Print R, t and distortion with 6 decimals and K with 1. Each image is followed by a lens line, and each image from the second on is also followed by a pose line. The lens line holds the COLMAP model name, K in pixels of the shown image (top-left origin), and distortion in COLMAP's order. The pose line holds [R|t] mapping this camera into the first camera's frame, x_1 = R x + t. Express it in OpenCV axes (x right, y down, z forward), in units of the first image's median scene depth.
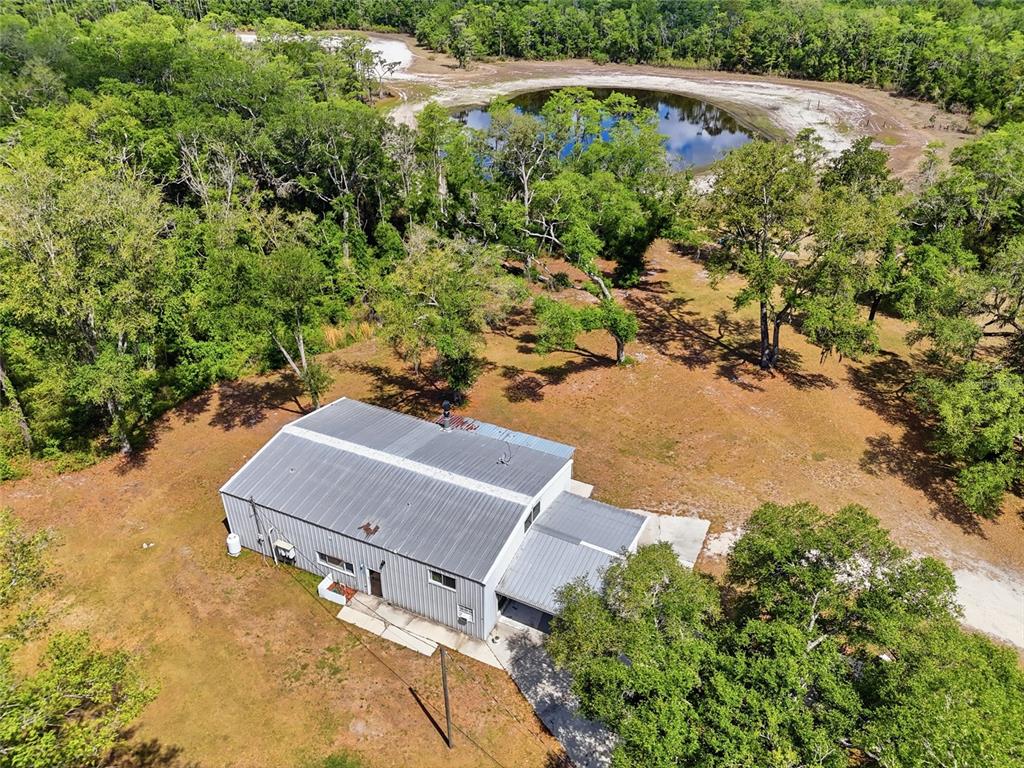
lens RADIAL K [[752.6, 0, 510.7], [0, 752.6, 385.2], [0, 0, 1]] dist [0.011179, -0.020195]
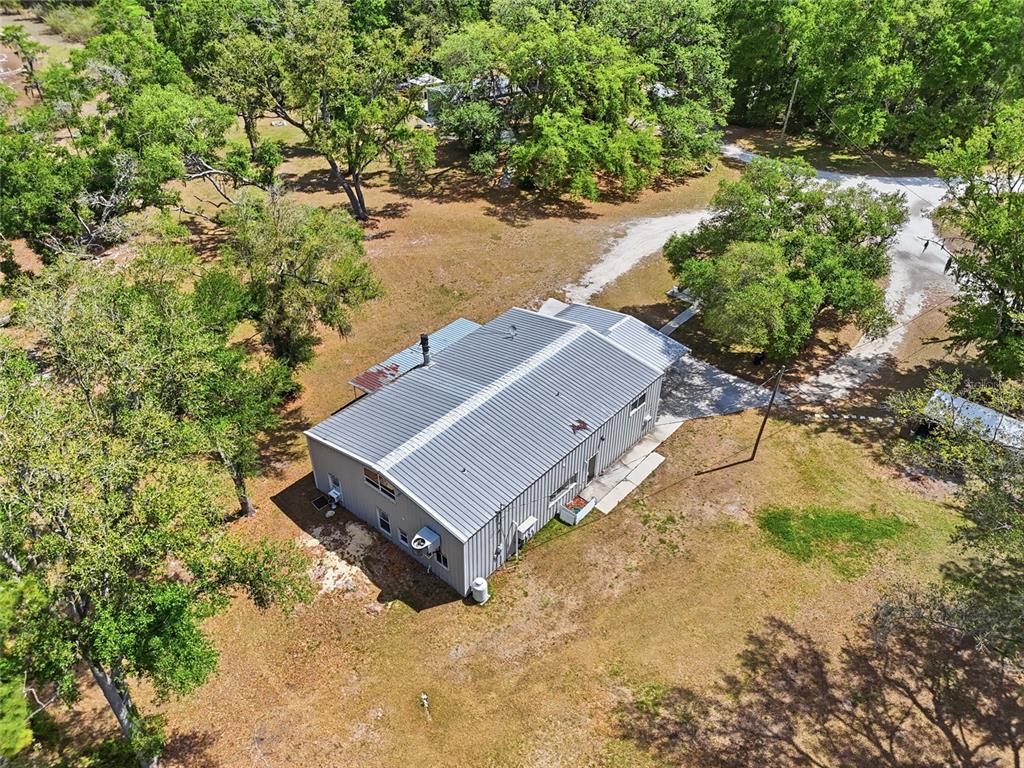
lens RADIAL K [[752.6, 0, 509.6], [0, 752.6, 382.4], [0, 0, 1]] dist [0.011179, -0.020195]
pose [[0.256486, -0.578141, 0.774576, -0.967006], [0.476524, 0.772857, 0.419066, -0.321831], [-0.840916, 0.261620, 0.473725, 0.597957]]
